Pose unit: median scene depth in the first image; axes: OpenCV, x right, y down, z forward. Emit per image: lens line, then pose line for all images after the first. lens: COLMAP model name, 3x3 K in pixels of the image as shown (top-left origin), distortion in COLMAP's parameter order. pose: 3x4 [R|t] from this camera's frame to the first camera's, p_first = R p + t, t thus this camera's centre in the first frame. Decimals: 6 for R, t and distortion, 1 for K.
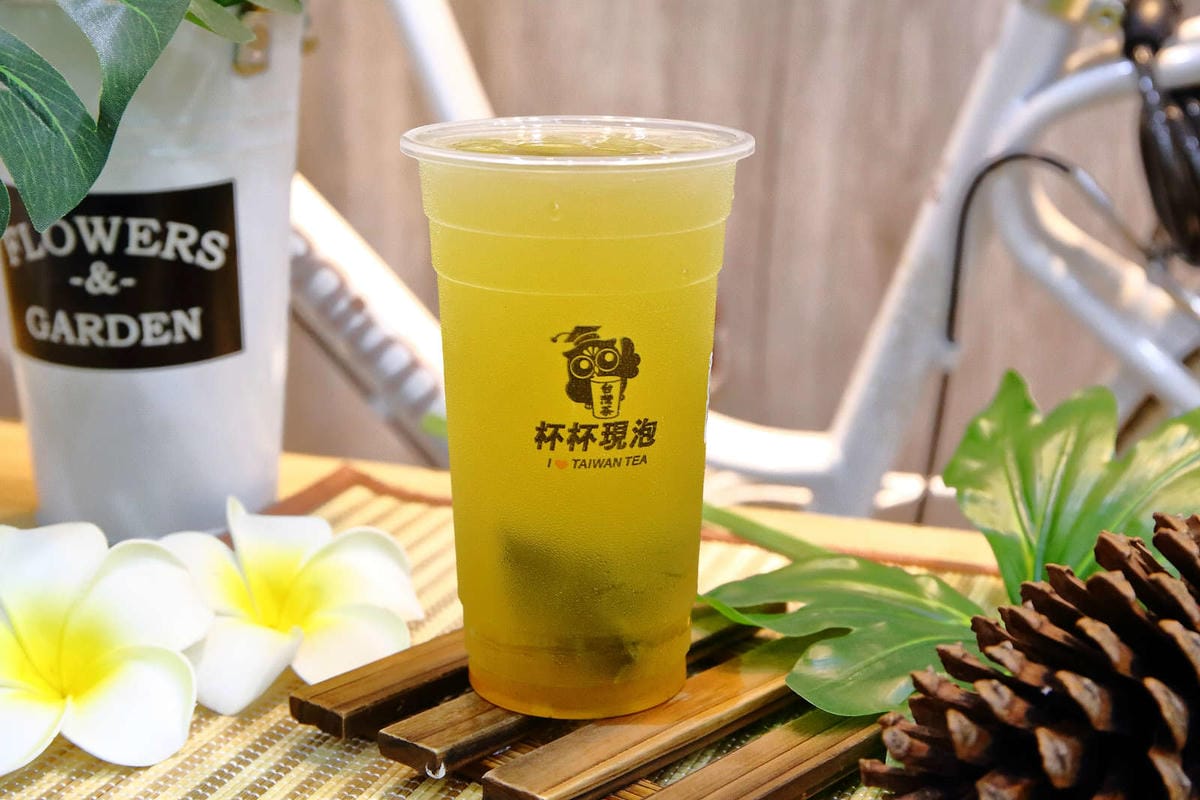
lens RADIAL K [[2053.0, 0, 600.0], [0, 2053.0, 400.0], [0, 0, 1]] dist [0.024789, 0.130094]
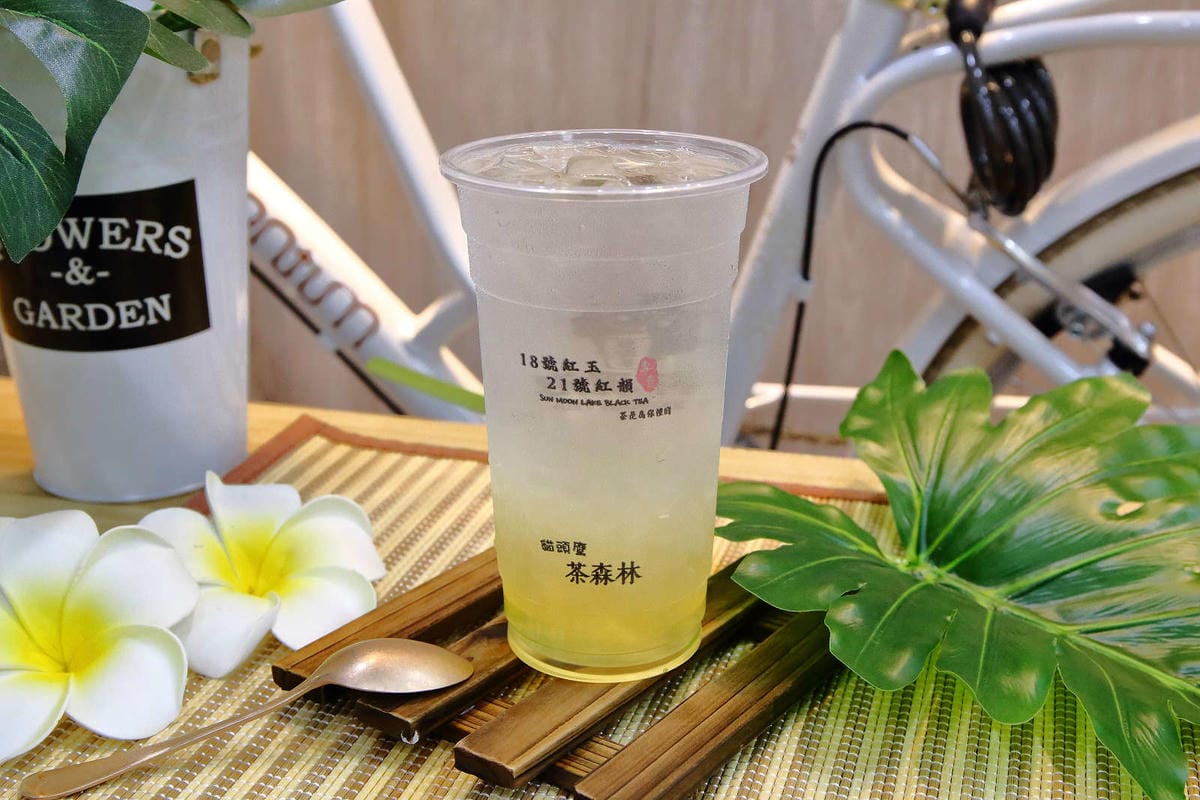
lens RADIAL K [[1572.7, 0, 600.0], [0, 1572.7, 400.0], [0, 0, 1]] dist [0.009038, -0.008946]
pose [[0.996703, -0.037436, 0.071979, -0.028734], [0.031308, 0.995935, 0.084455, -0.062745], [-0.074848, -0.081923, 0.993824, 0.145305]]
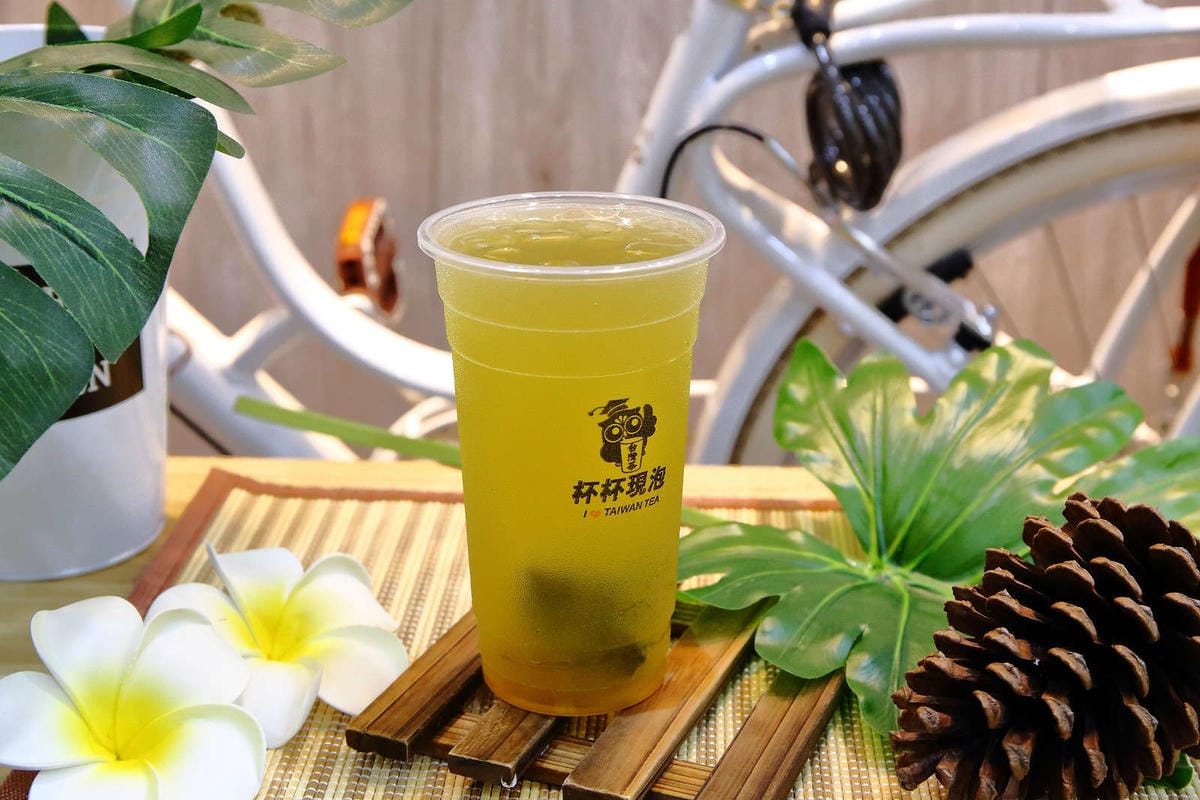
lens RADIAL K [[1825.5, 0, 600.0], [0, 1825.5, 400.0], [0, 0, 1]] dist [-0.003328, 0.033984]
pose [[0.949594, -0.112851, 0.292465, -0.279523], [0.080922, 0.989579, 0.119098, -0.139862], [-0.302857, -0.089428, 0.948831, 0.011653]]
